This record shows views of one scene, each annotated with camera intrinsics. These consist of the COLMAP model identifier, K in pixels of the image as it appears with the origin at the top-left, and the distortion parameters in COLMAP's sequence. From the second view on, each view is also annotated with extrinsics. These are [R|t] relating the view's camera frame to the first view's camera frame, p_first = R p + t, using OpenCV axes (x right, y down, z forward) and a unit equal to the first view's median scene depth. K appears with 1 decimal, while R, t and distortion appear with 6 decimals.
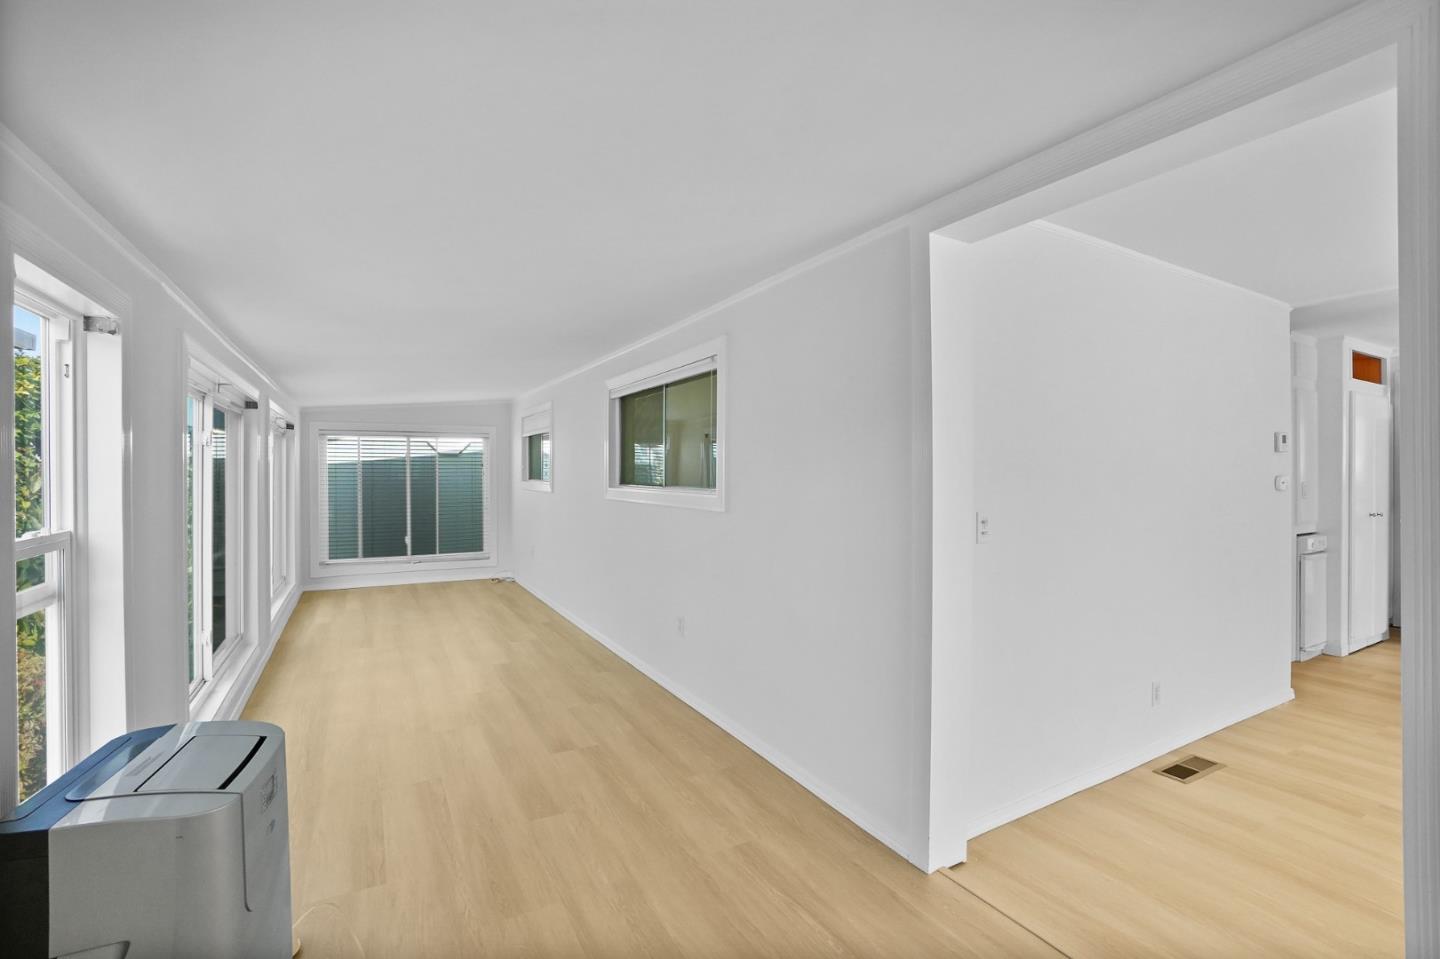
lens RADIAL K [[647.0, 0, 720.0], [0, 647.0, 479.5], [0, 0, 1]] dist [-0.011934, 0.000421]
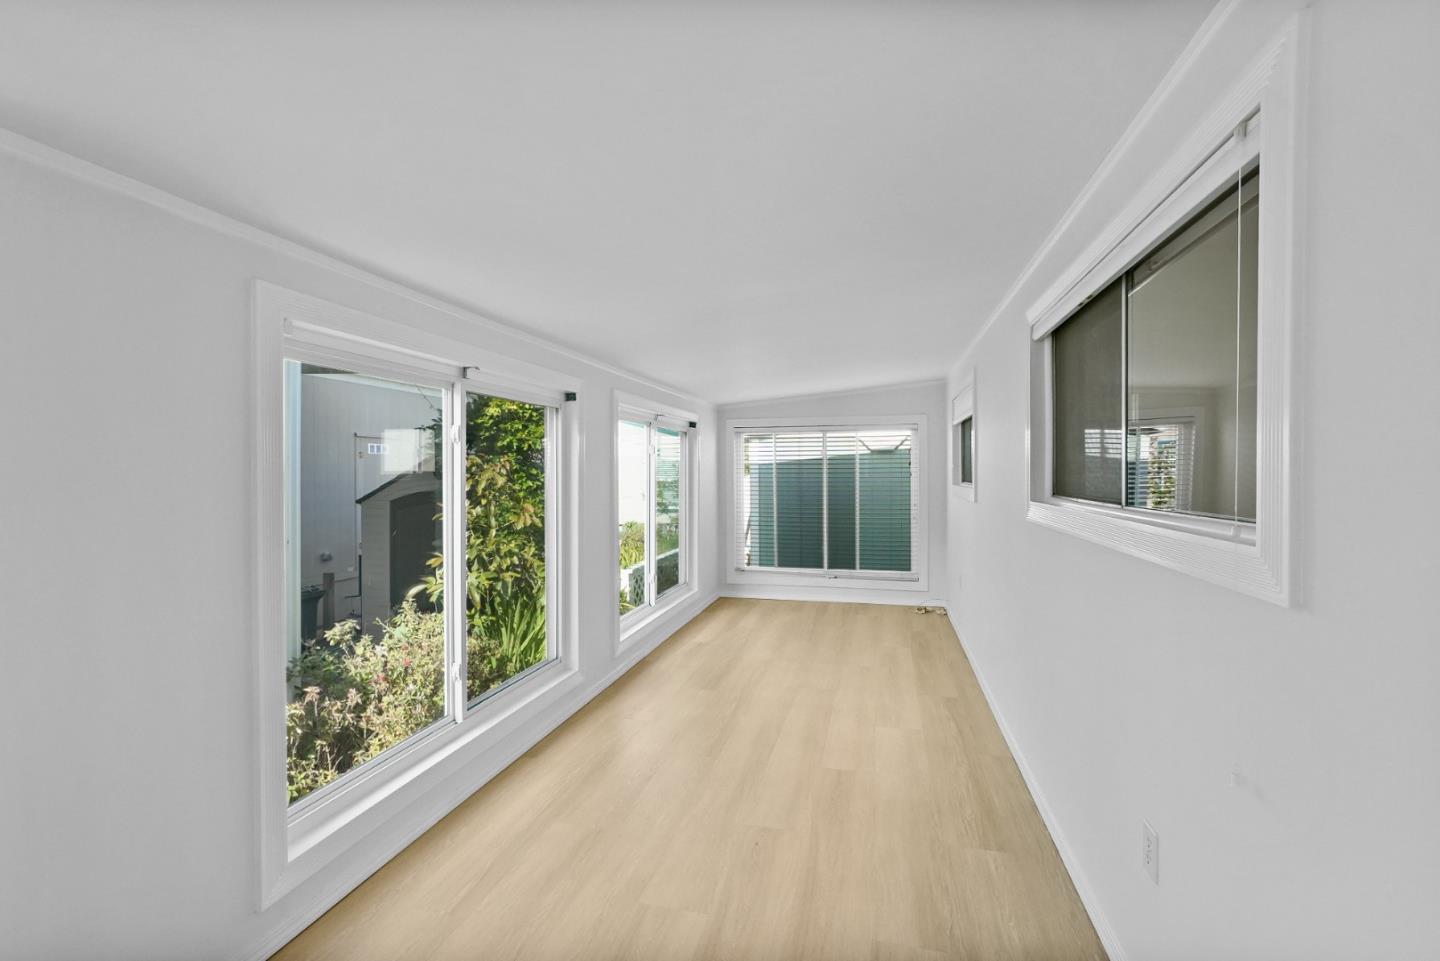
lens RADIAL K [[647.0, 0, 720.0], [0, 647.0, 480.5], [0, 0, 1]] dist [-0.011934, 0.000421]
pose [[0.731647, 0.008943, -0.681625, 0.008044], [-0.006789, 0.999960, 0.005832, -0.004900], [0.681650, 0.000361, 0.731679, 0.272964]]
